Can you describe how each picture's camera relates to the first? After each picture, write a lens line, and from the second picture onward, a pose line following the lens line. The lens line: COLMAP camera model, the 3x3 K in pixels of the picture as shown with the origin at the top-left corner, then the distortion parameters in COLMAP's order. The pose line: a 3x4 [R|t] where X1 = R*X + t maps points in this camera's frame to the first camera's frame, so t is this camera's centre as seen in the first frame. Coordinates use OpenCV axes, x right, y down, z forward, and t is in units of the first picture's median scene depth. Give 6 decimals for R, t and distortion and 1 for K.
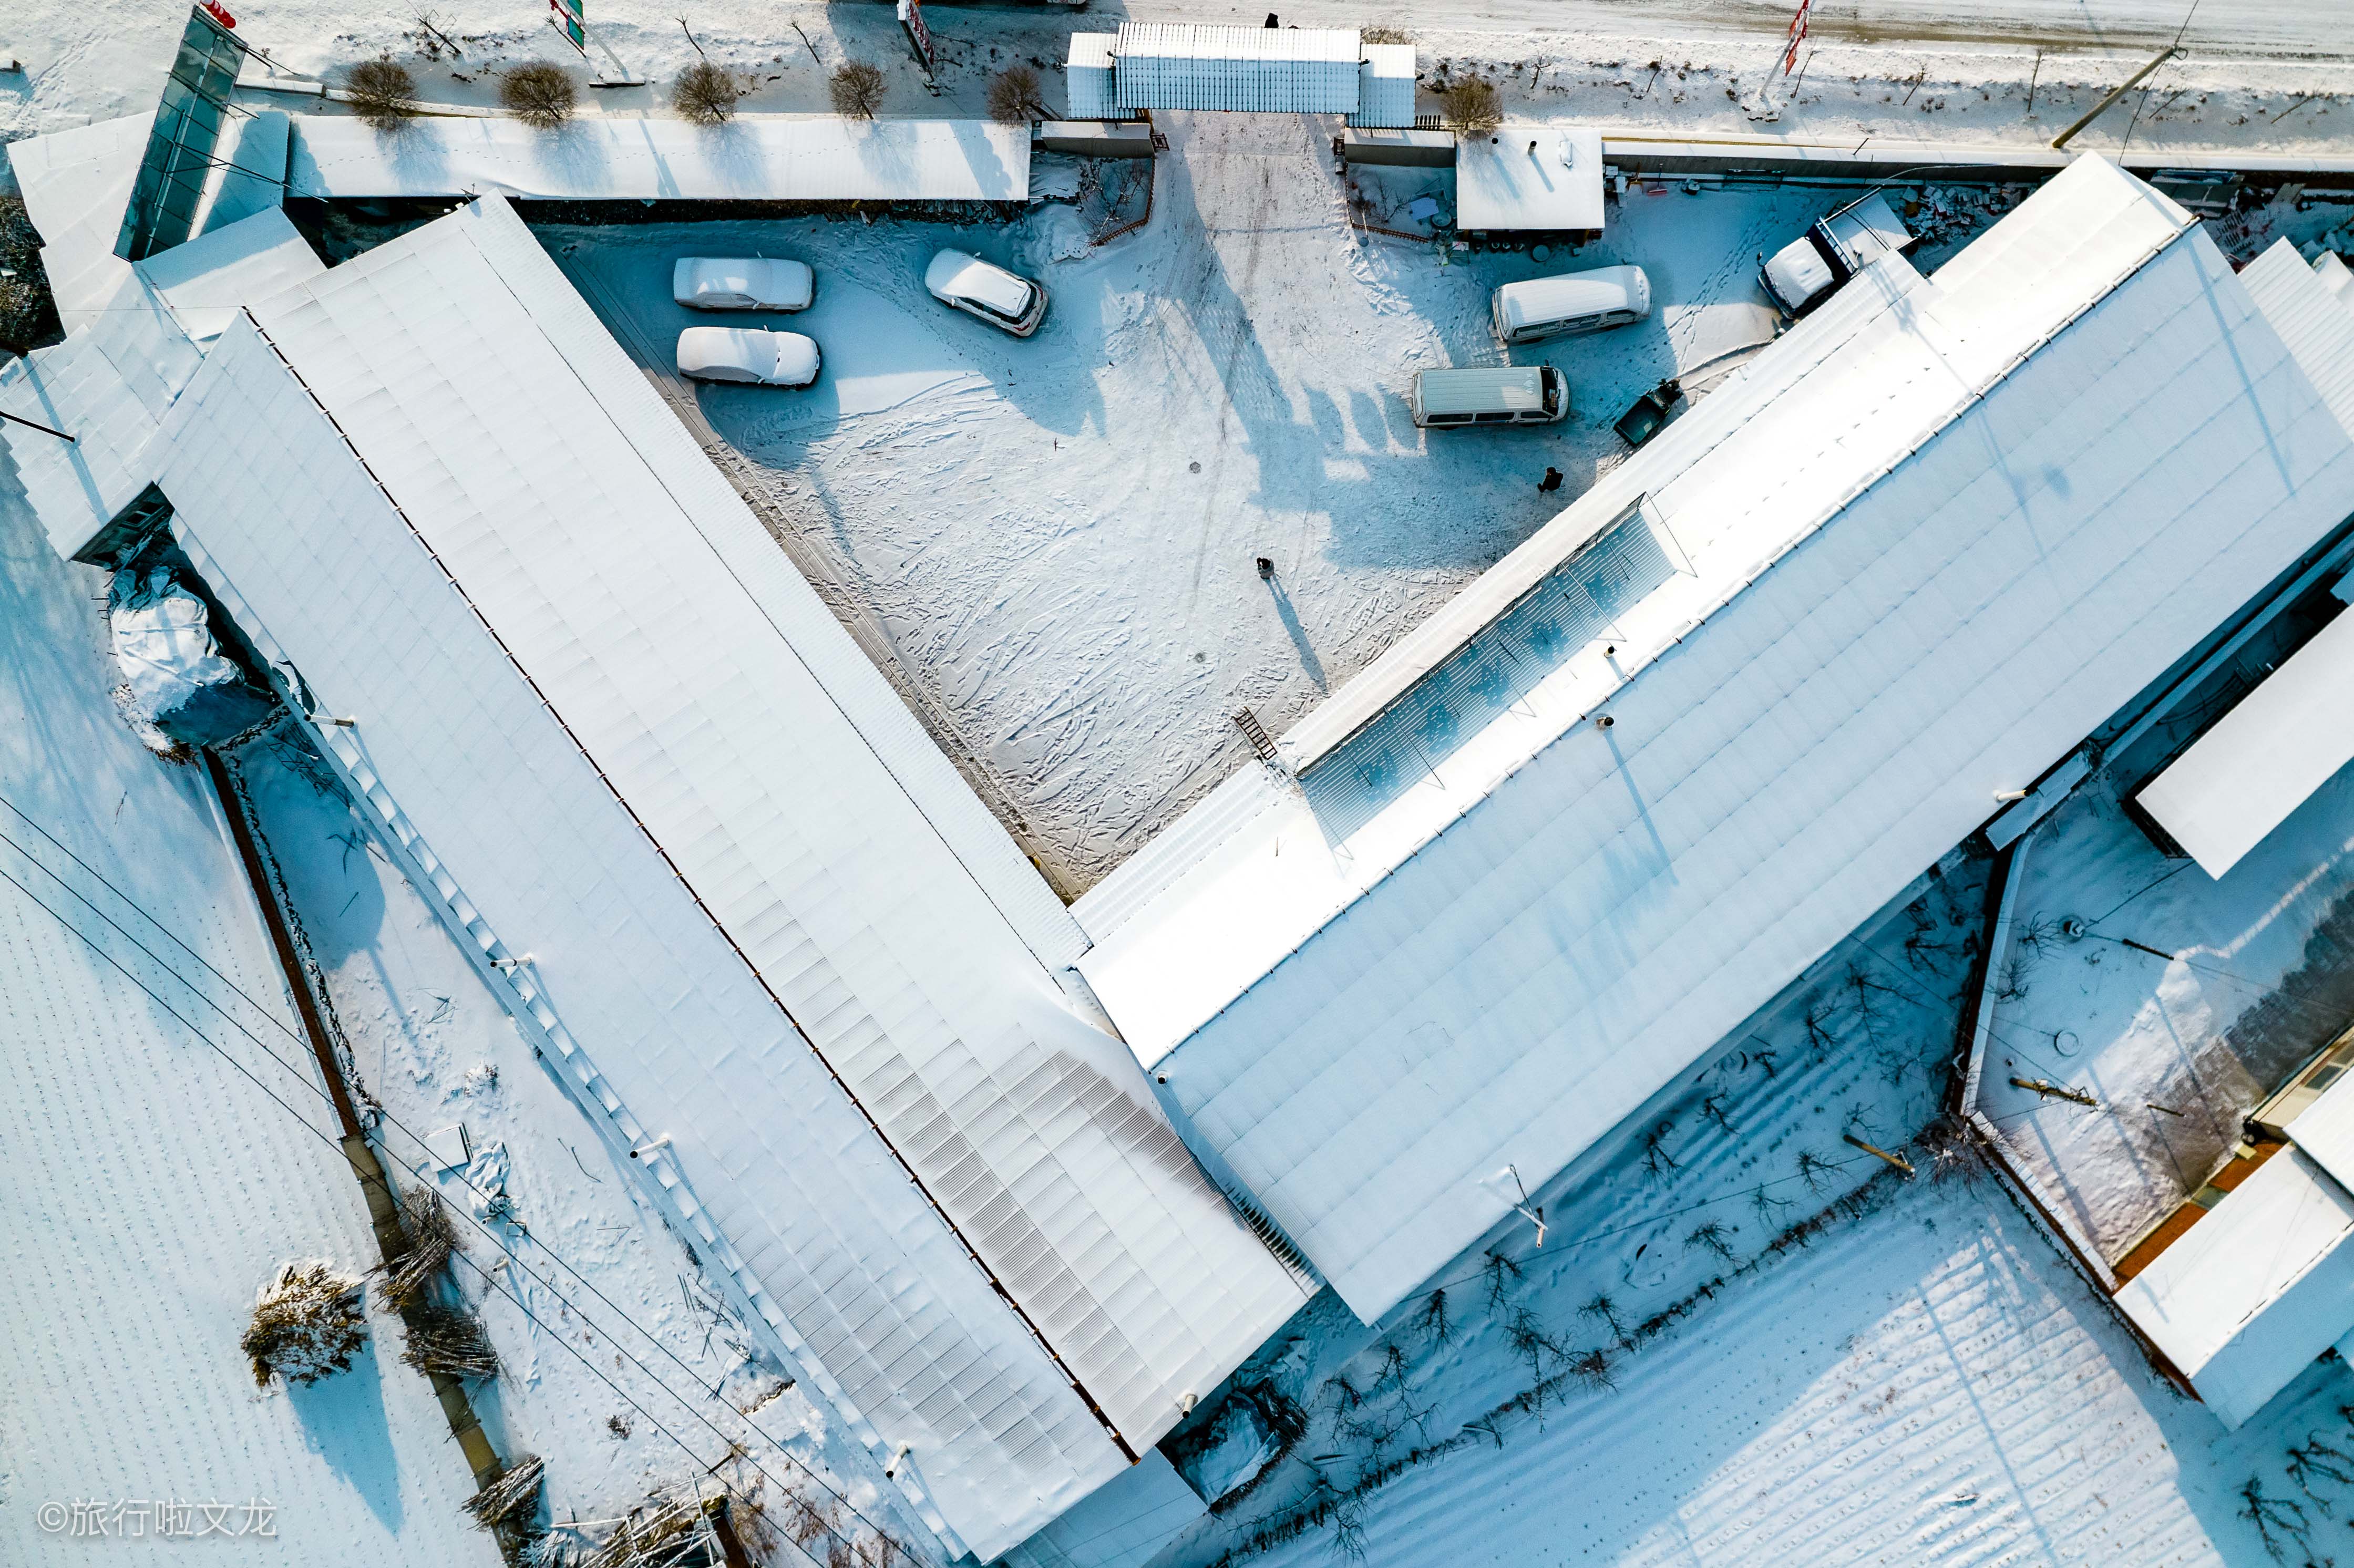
lens RADIAL K [[1797.6, 0, 1346.9], [0, 1797.6, 784.2], [0, 0, 1]] dist [-0.014758, -0.000065]
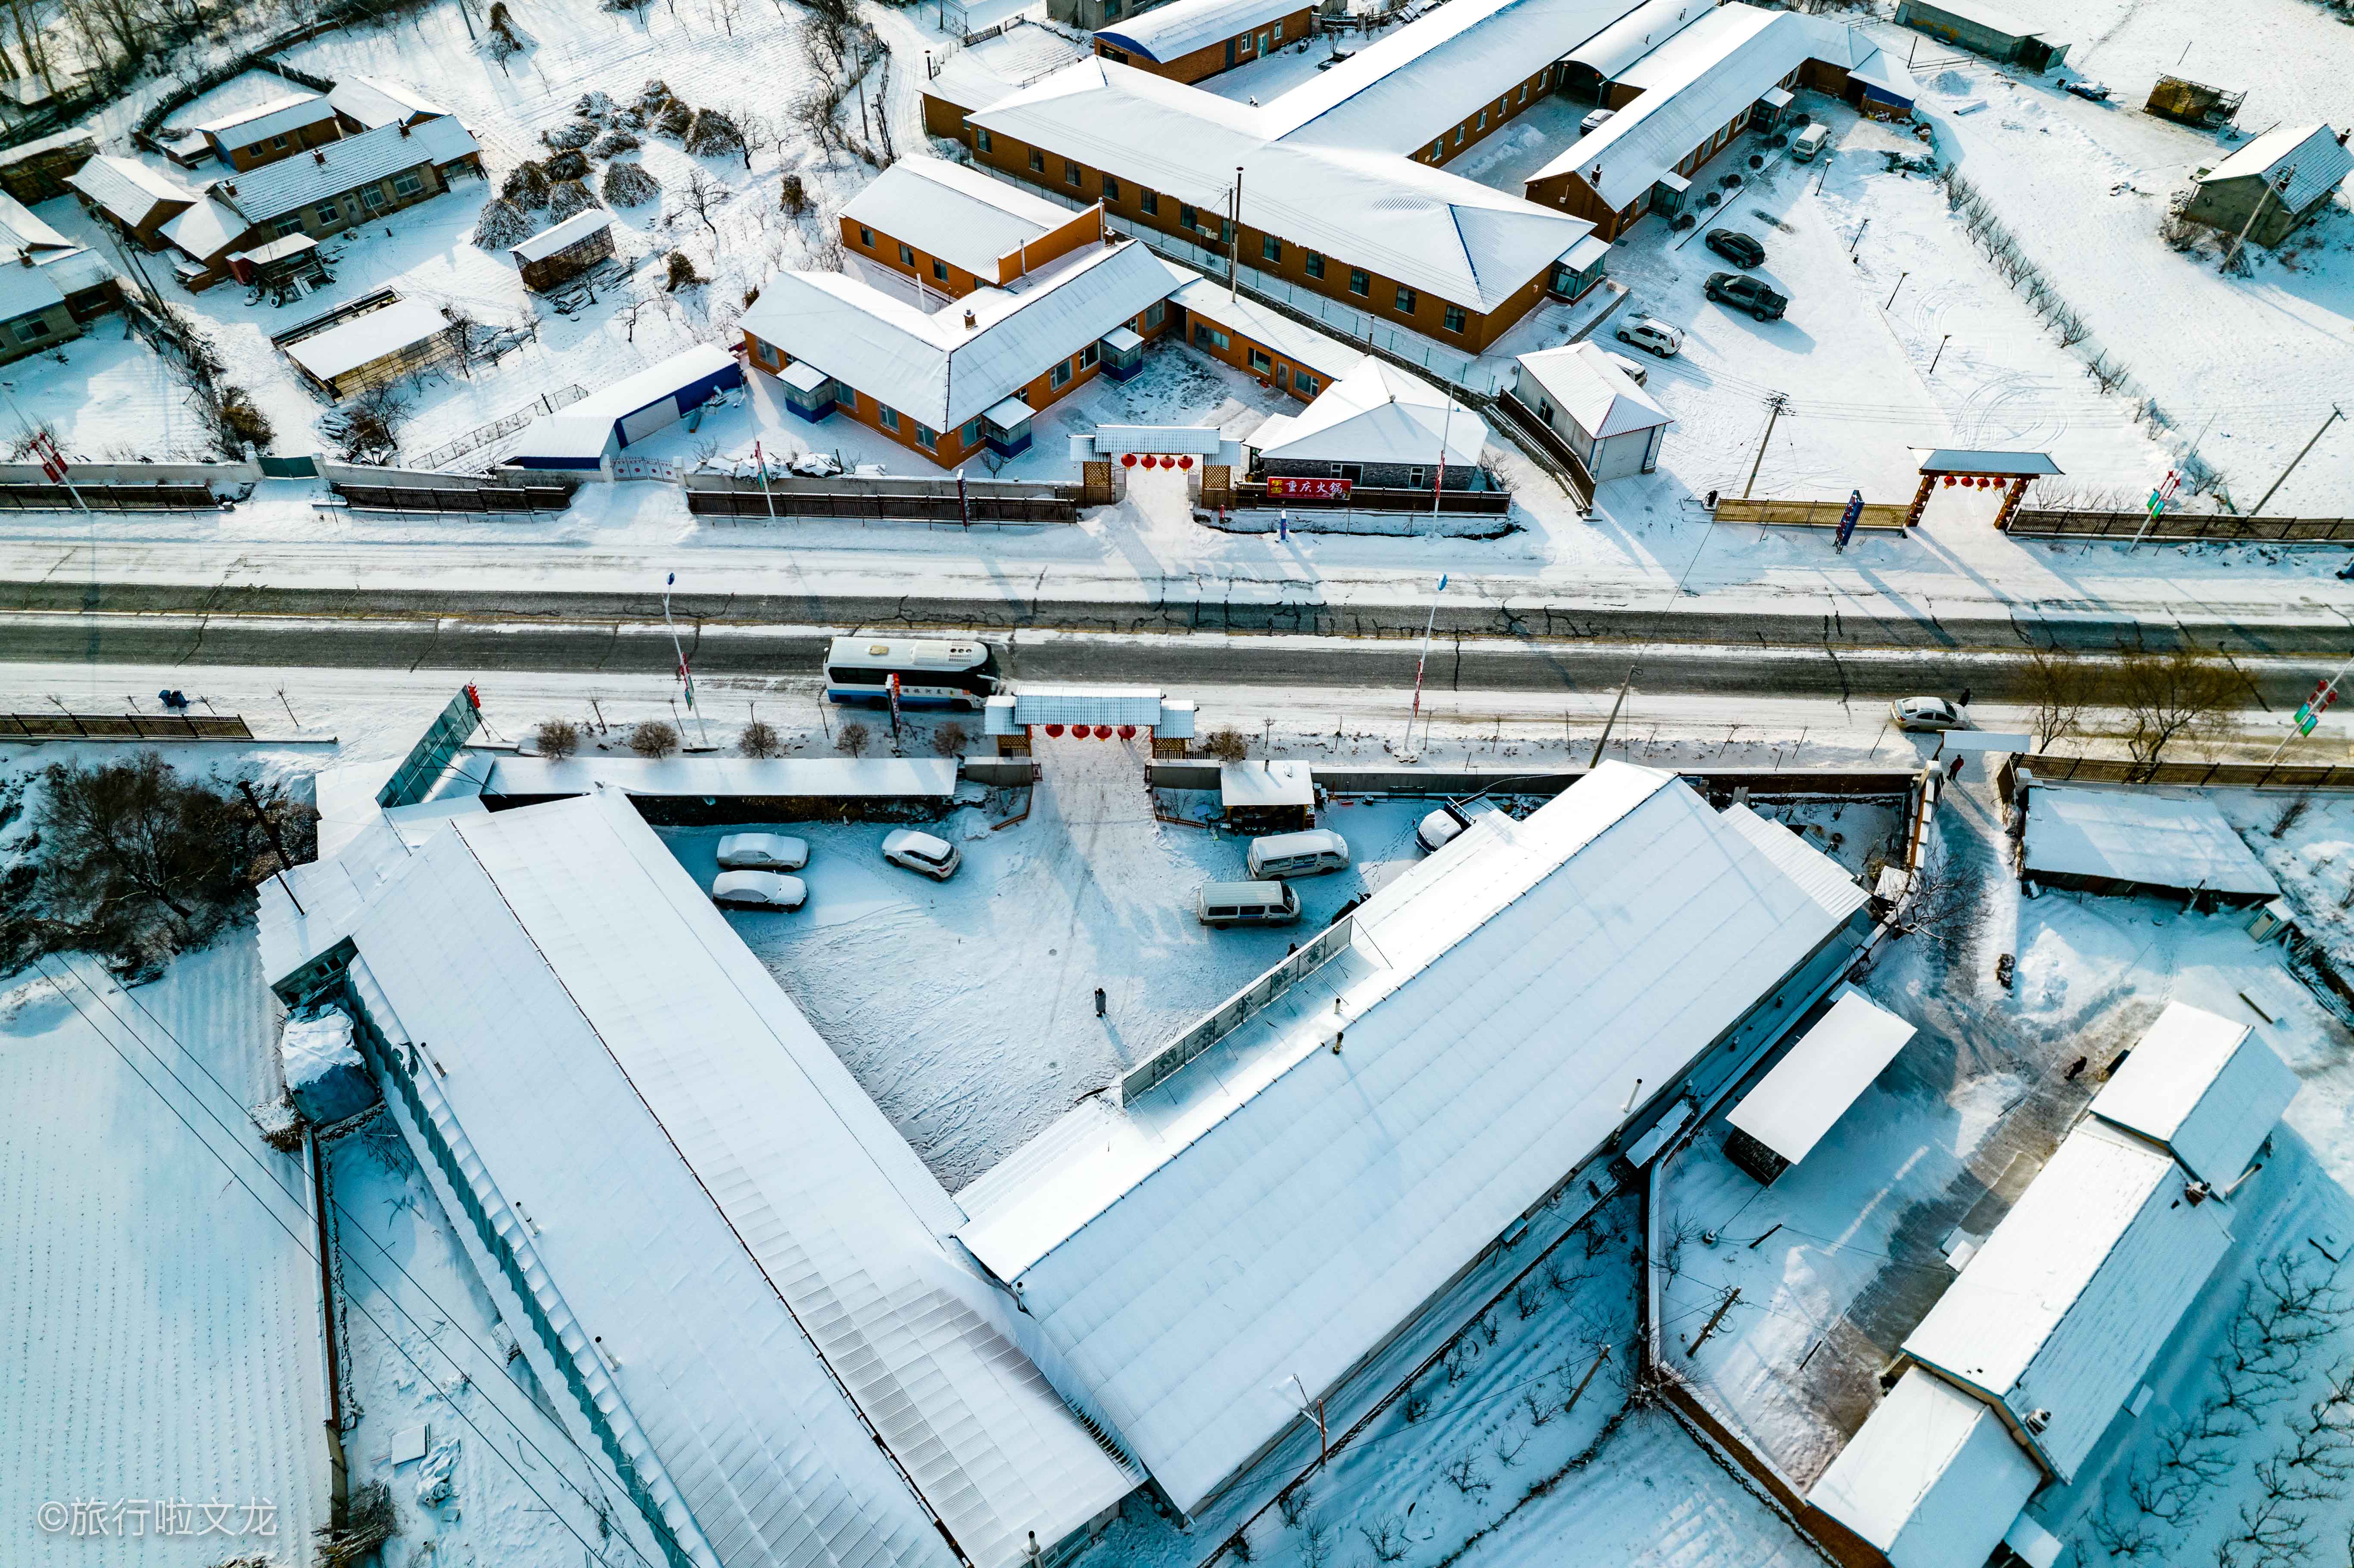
lens RADIAL K [[1418.5, 0, 1177.0], [0, 1418.5, 784.0], [0, 0, 1]] dist [-0.000930, 0.014339]
pose [[0.999625, -0.006558, 0.026598, -0.012925], [0.020678, 0.817489, -0.575573, 0.404403], [-0.017969, 0.575907, 0.817317, -0.040956]]
